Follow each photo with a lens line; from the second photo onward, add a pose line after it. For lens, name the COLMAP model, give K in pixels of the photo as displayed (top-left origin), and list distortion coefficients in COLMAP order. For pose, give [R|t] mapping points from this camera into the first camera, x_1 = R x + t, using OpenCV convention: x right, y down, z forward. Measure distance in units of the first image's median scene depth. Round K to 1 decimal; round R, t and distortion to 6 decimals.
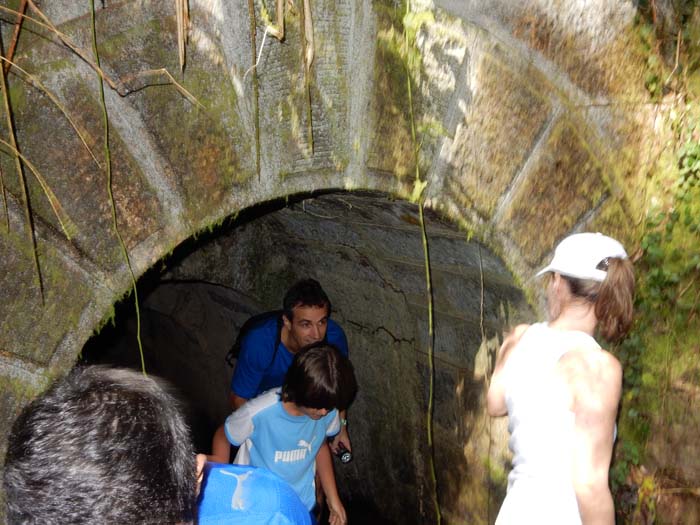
lens RADIAL K [[726.2, 0, 347.2], [0, 726.2, 269.9], [0, 0, 1]] dist [-0.000214, 0.000000]
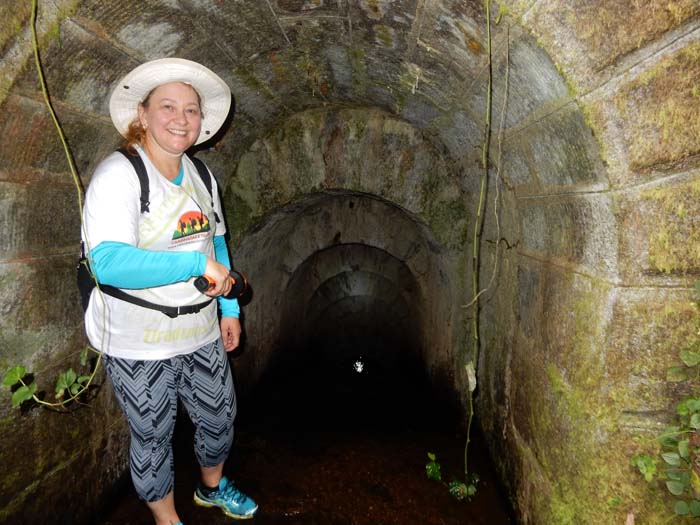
lens RADIAL K [[516.9, 0, 341.9], [0, 516.9, 264.7], [0, 0, 1]] dist [-0.010313, 0.008714]
pose [[0.850128, 0.164687, -0.500160, 0.334662], [-0.186738, 0.982391, 0.006070, 0.233676], [0.492352, 0.088239, 0.865912, 0.464840]]
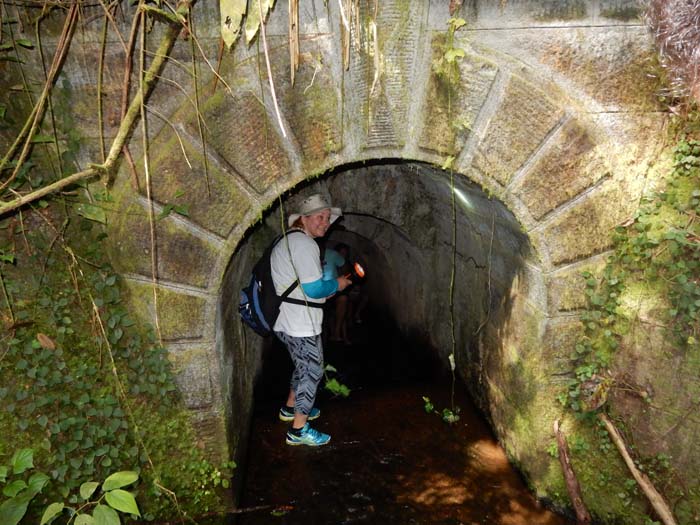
lens RADIAL K [[516.9, 0, 340.2], [0, 516.9, 266.3], [0, 0, 1]] dist [-0.010313, 0.008714]
pose [[0.922799, 0.138365, -0.359579, 0.284778], [-0.105608, 0.988383, 0.109302, 0.015059], [0.370526, -0.062889, 0.926691, -0.136375]]
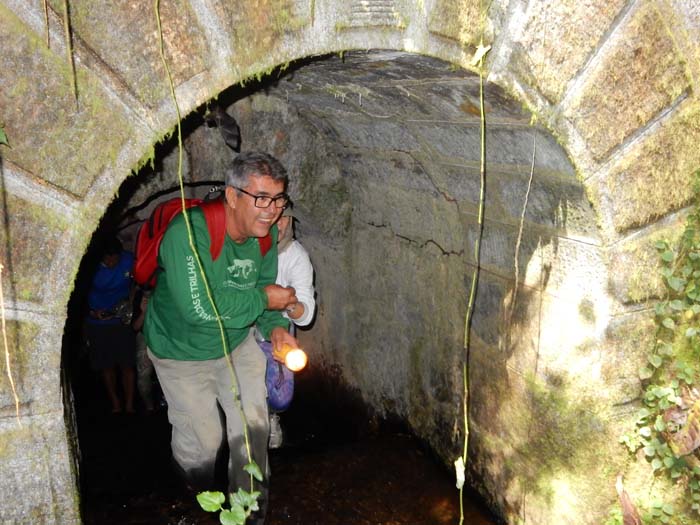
lens RADIAL K [[726.2, 0, 344.9], [0, 726.2, 270.9], [0, 0, 1]] dist [-0.000214, 0.000000]
pose [[0.994036, 0.080987, -0.073034, 0.011662], [-0.076306, 0.994979, 0.064760, 0.102373], [0.077912, -0.058801, 0.995225, 0.038392]]
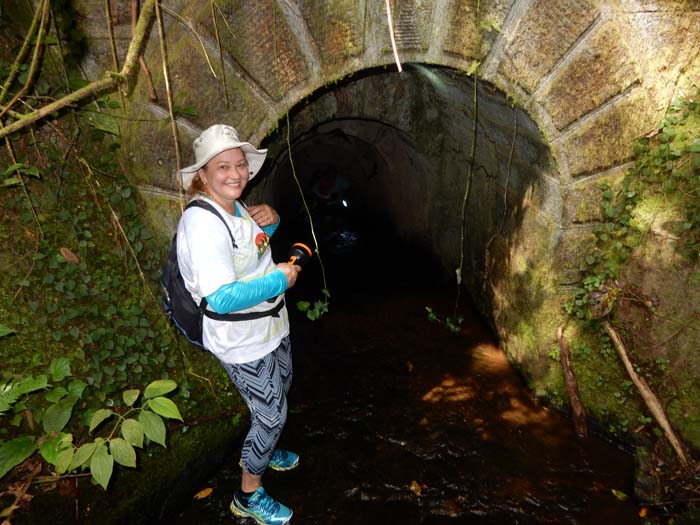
lens RADIAL K [[516.9, 0, 340.8], [0, 516.9, 267.4], [0, 0, 1]] dist [-0.010313, 0.008714]
pose [[0.928435, 0.202316, -0.311573, 0.232214], [-0.109796, 0.950667, 0.290132, 0.003735], [0.354900, -0.235159, 0.904846, -0.152525]]
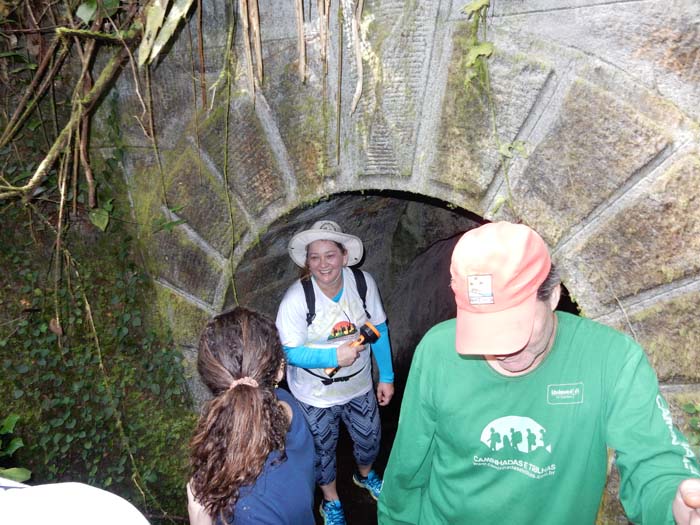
lens RADIAL K [[516.9, 0, 337.8], [0, 516.9, 266.7], [0, 0, 1]] dist [-0.010313, 0.008714]
pose [[0.573544, 0.292120, -0.765319, 0.575235], [-0.176924, 0.956379, 0.232457, -0.154181], [0.799841, 0.002078, 0.600209, 0.321619]]
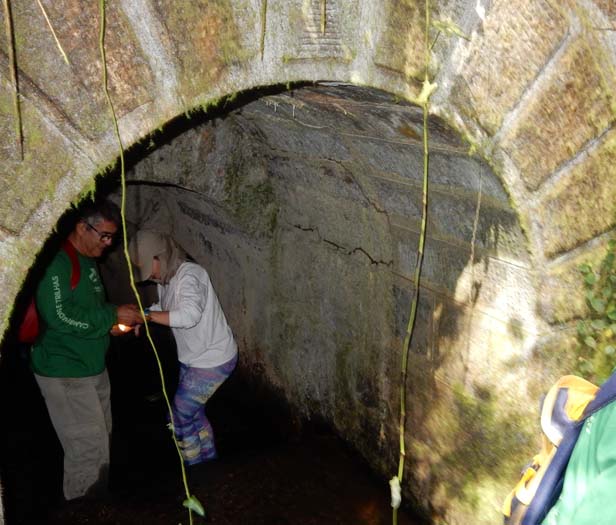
lens RADIAL K [[723.9, 0, 345.6], [0, 723.9, 268.7], [0, 0, 1]] dist [-0.002413, 0.000000]
pose [[0.994510, 0.089859, 0.053624, -0.032737], [-0.094061, 0.992200, 0.081803, 0.044364], [-0.045855, -0.086398, 0.995205, 0.044296]]
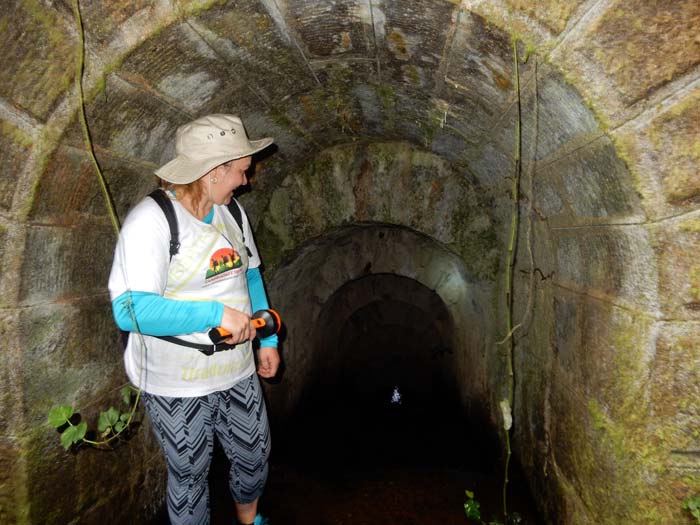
lens RADIAL K [[516.9, 0, 342.5], [0, 516.9, 265.5], [0, 0, 1]] dist [-0.010313, 0.008714]
pose [[0.822179, 0.123515, -0.555668, 0.333325], [-0.172652, 0.984300, -0.036668, 0.225205], [0.542415, 0.126085, 0.830596, 0.457421]]
